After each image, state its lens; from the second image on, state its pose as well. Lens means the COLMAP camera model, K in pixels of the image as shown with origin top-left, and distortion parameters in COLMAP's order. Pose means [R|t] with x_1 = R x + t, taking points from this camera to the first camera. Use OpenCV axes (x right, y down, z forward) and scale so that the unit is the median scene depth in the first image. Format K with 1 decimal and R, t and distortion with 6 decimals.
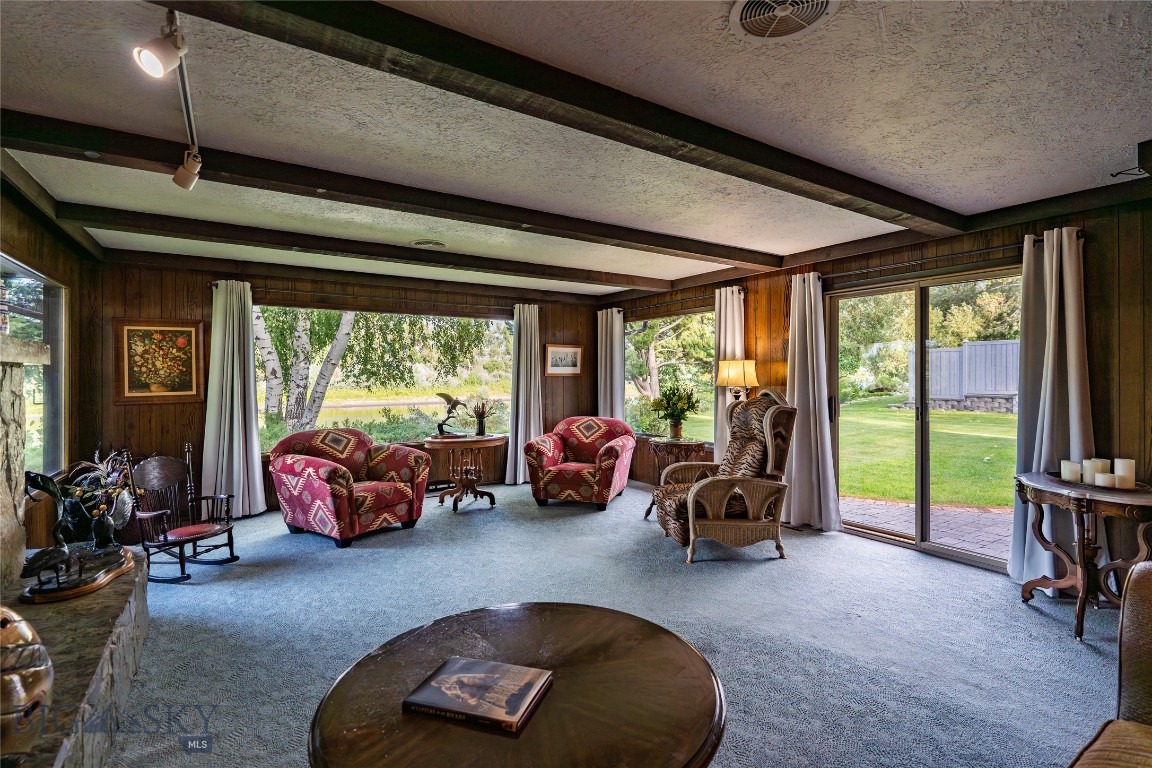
lens RADIAL K [[566.7, 0, 576.2], [0, 566.7, 372.3], [0, 0, 1]] dist [-0.002570, -0.000019]
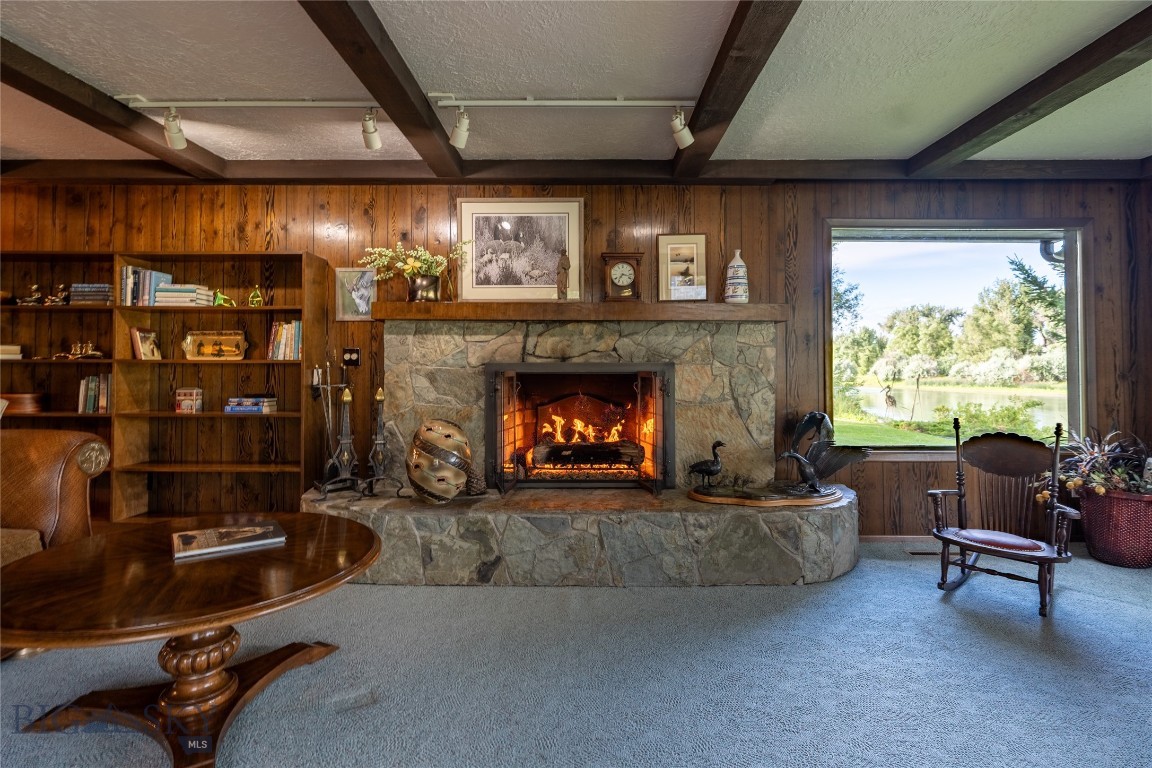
lens RADIAL K [[532.9, 0, 594.3], [0, 532.9, 356.8], [0, 0, 1]] dist [-0.001733, 0.000115]
pose [[-0.539830, -0.017720, -0.841588, 0.120923], [0.001737, 0.999753, -0.022164, 0.046828], [0.841773, -0.013427, -0.539665, 0.684340]]
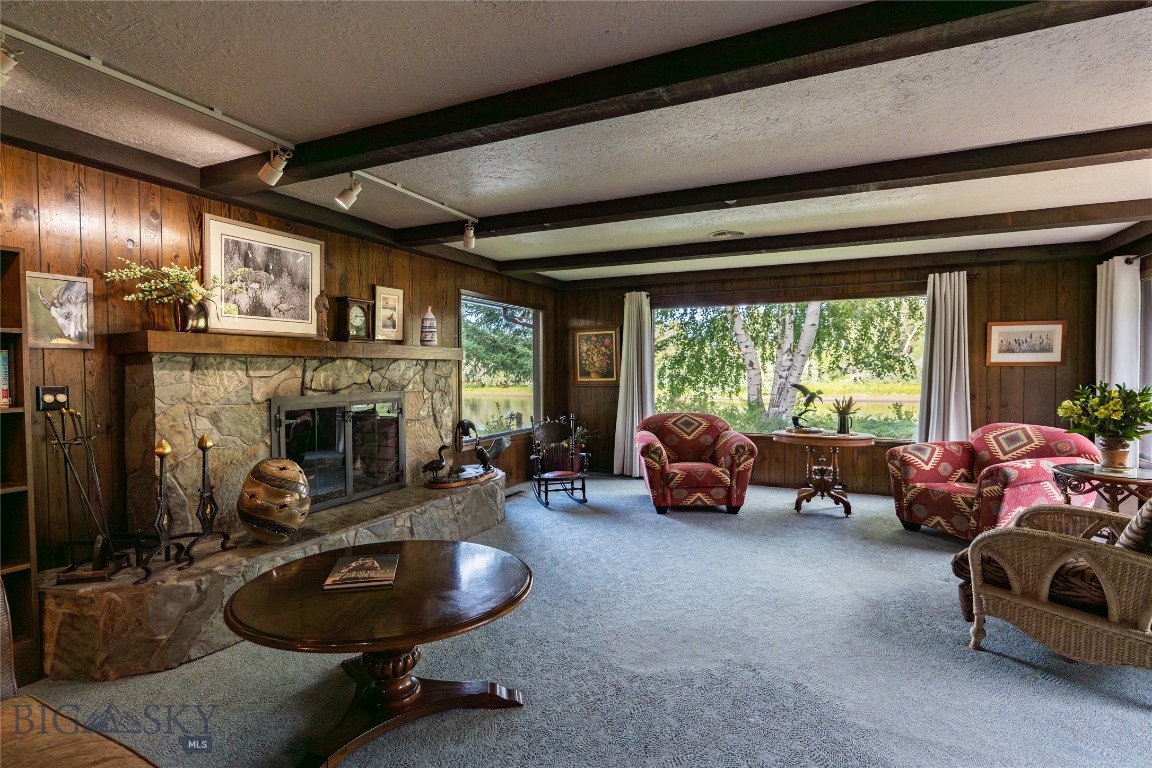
lens RADIAL K [[558.2, 0, 552.3], [0, 558.2, 381.9], [0, 0, 1]] dist [-0.003382, 0.000024]
pose [[0.504034, 0.019761, -0.863458, 0.386113], [0.006739, 0.999618, 0.026811, 0.005697], [0.863657, -0.019333, 0.503708, 0.198204]]
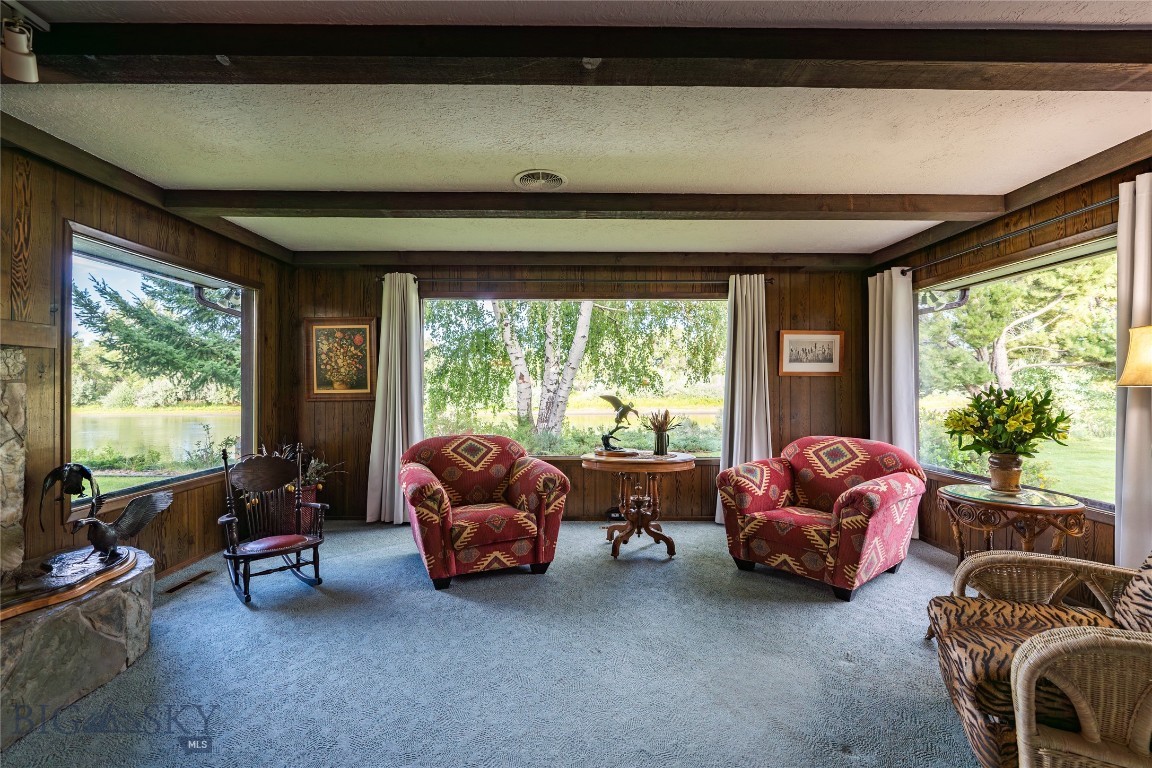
lens RADIAL K [[527.1, 0, 557.9], [0, 527.1, 382.4], [0, 0, 1]] dist [-0.005324, 0.001206]
pose [[0.833710, -0.000865, -0.552202, 0.104457], [-0.000913, 0.999995, -0.002946, 0.023155], [0.552202, 0.002960, 0.833705, 0.406062]]
